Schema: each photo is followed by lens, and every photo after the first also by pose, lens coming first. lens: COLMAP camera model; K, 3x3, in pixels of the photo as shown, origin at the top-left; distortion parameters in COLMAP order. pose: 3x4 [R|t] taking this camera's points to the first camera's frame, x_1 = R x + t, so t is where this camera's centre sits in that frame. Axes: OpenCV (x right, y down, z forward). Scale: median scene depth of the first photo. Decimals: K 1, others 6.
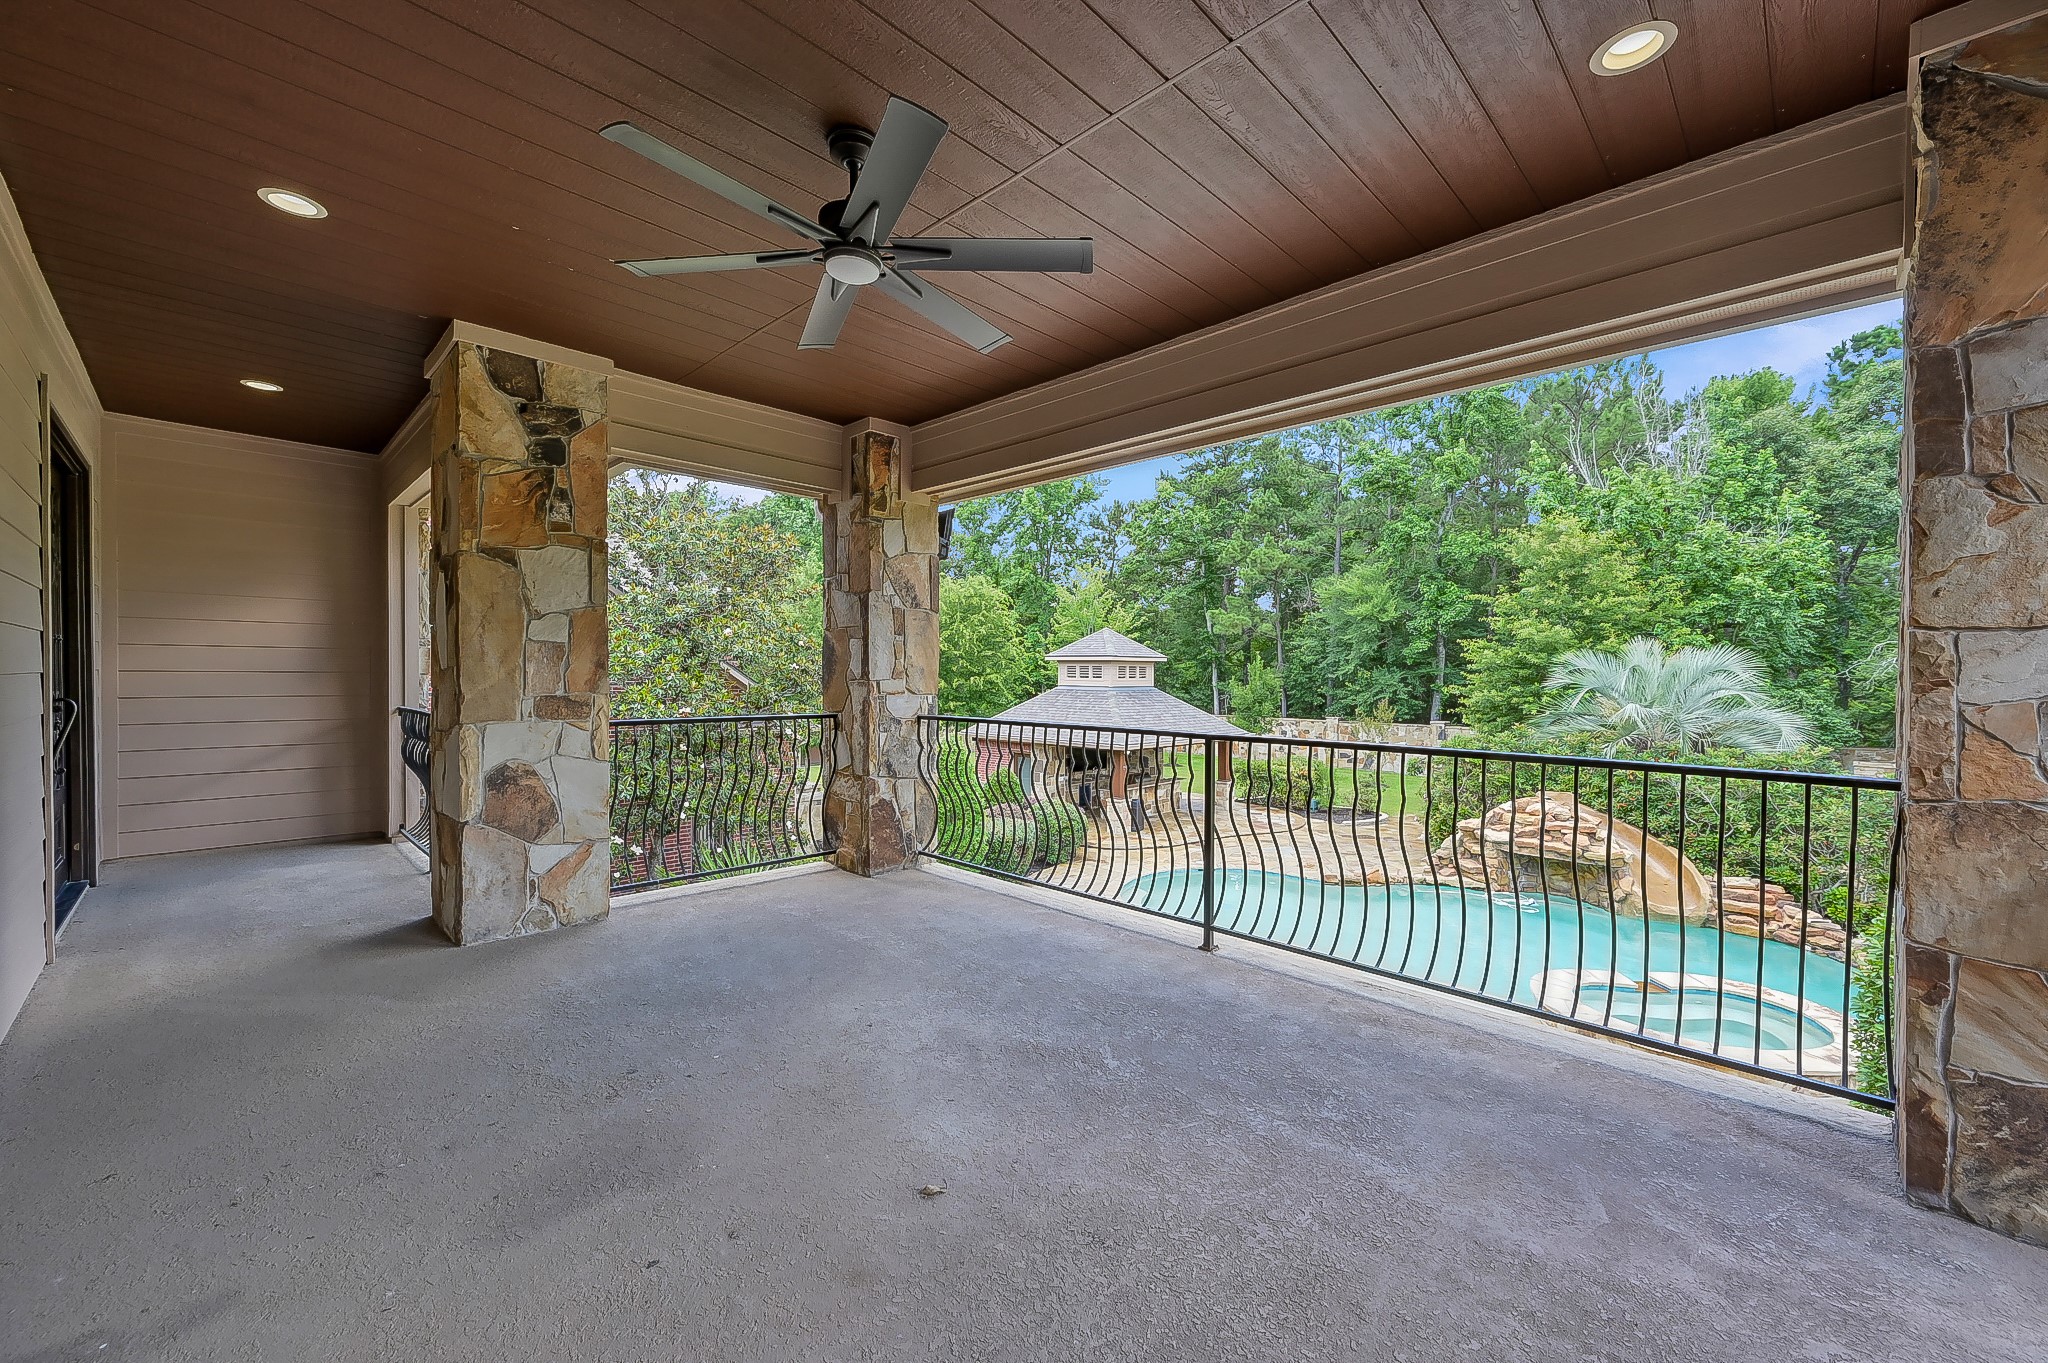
lens RADIAL K [[812.7, 0, 1026.6], [0, 812.7, 681.0], [0, 0, 1]] dist [0.001575, 0.000029]
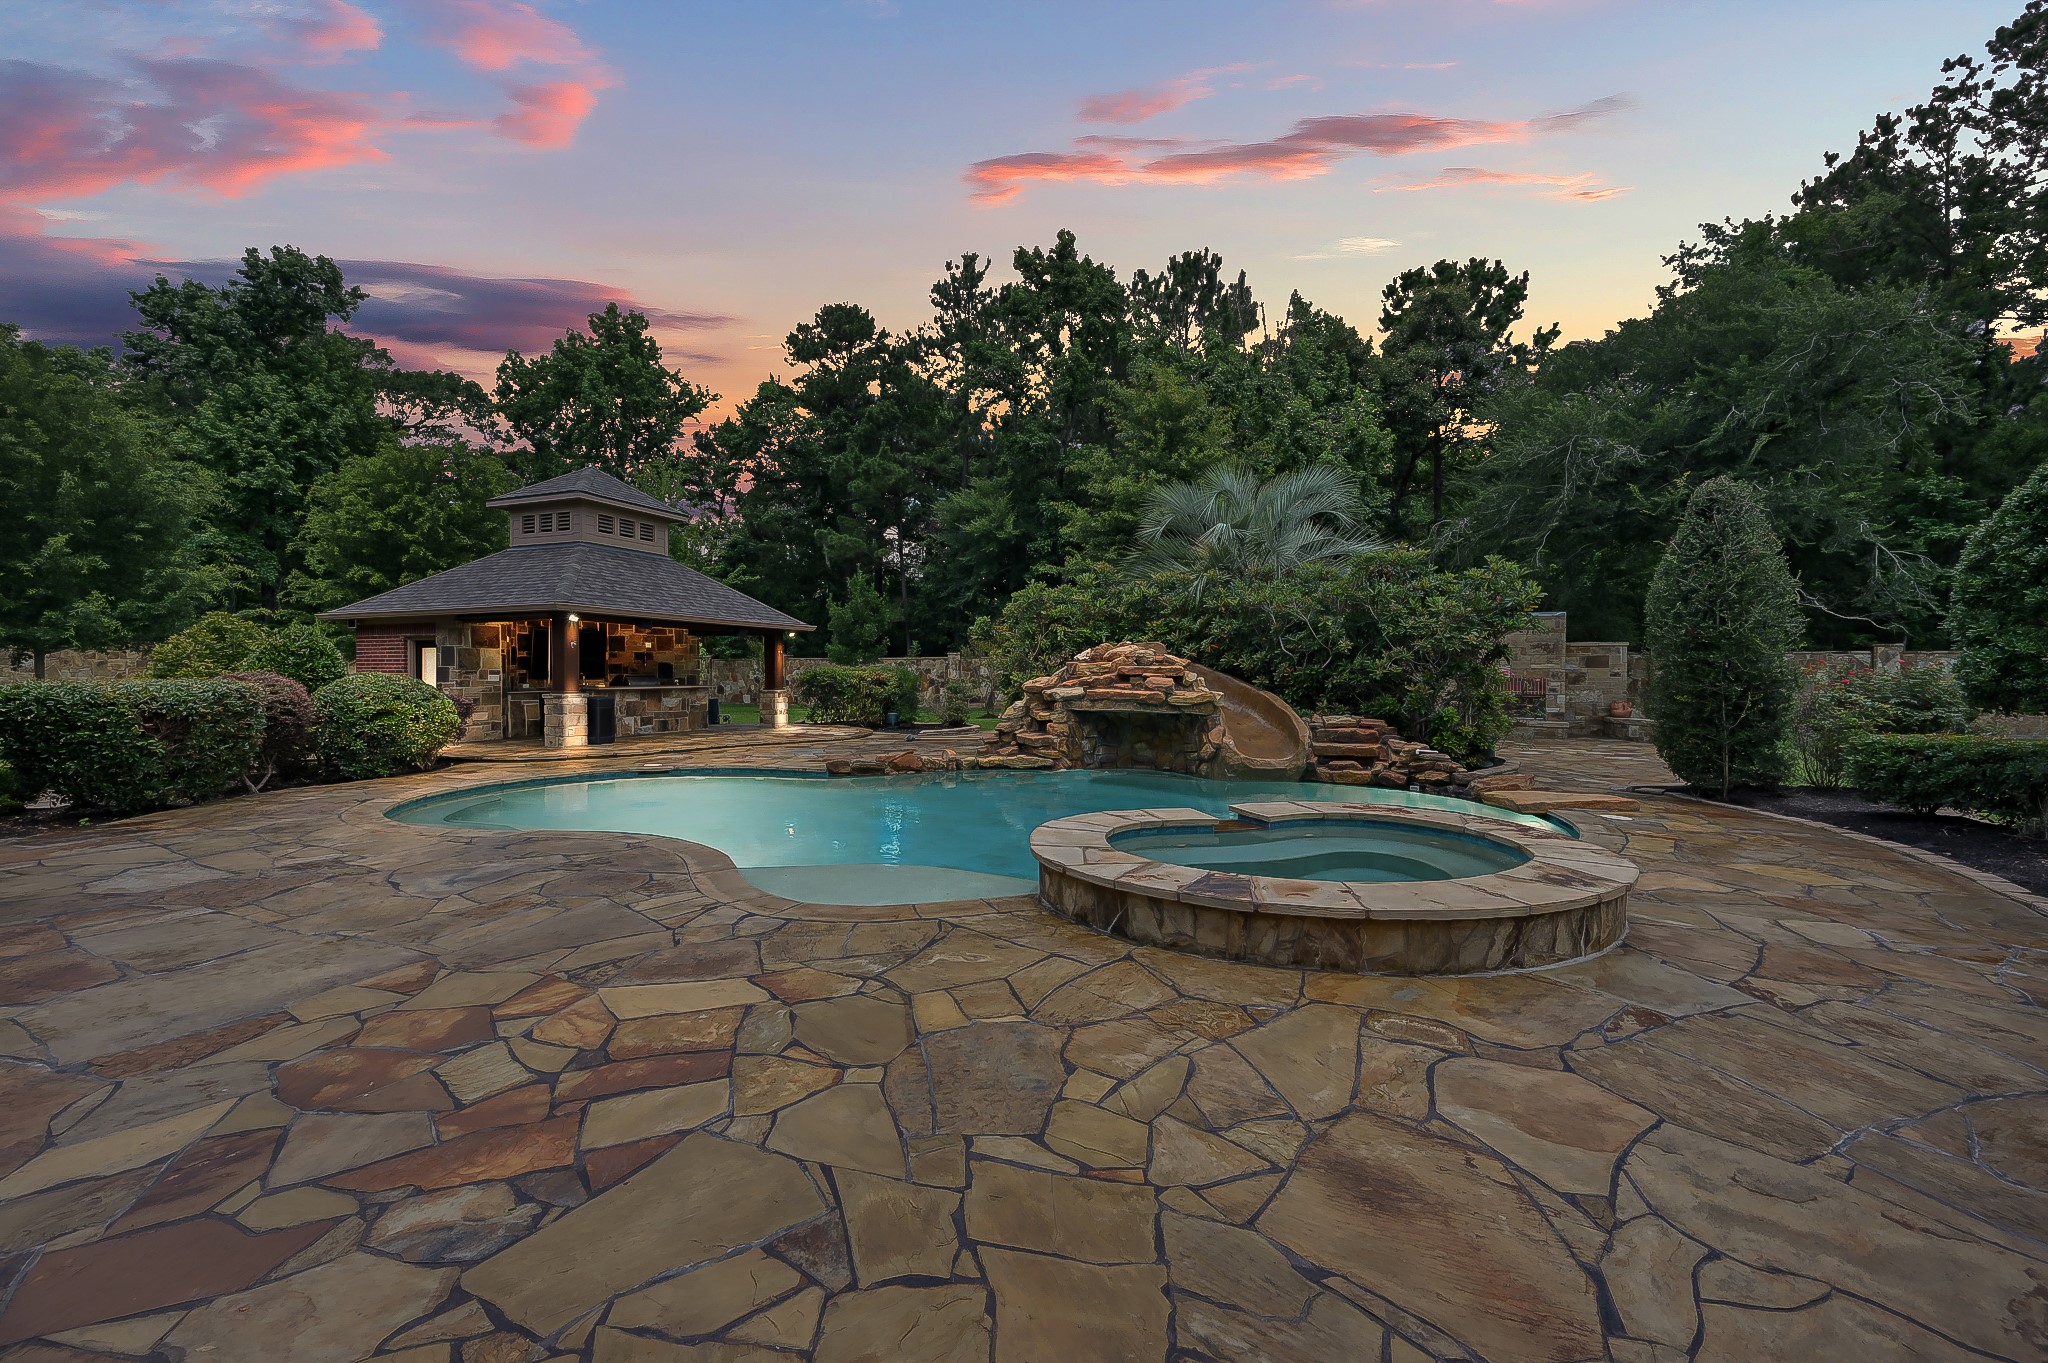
lens RADIAL K [[812.7, 0, 1023.3], [0, 812.7, 682.4], [0, 0, 1]] dist [0.001575, 0.000029]
pose [[0.927580, -0.006894, 0.373561, 0.185912], [0.005825, 0.999975, 0.003993, 0.120425], [-0.373579, -0.001528, 0.927597, 0.236705]]
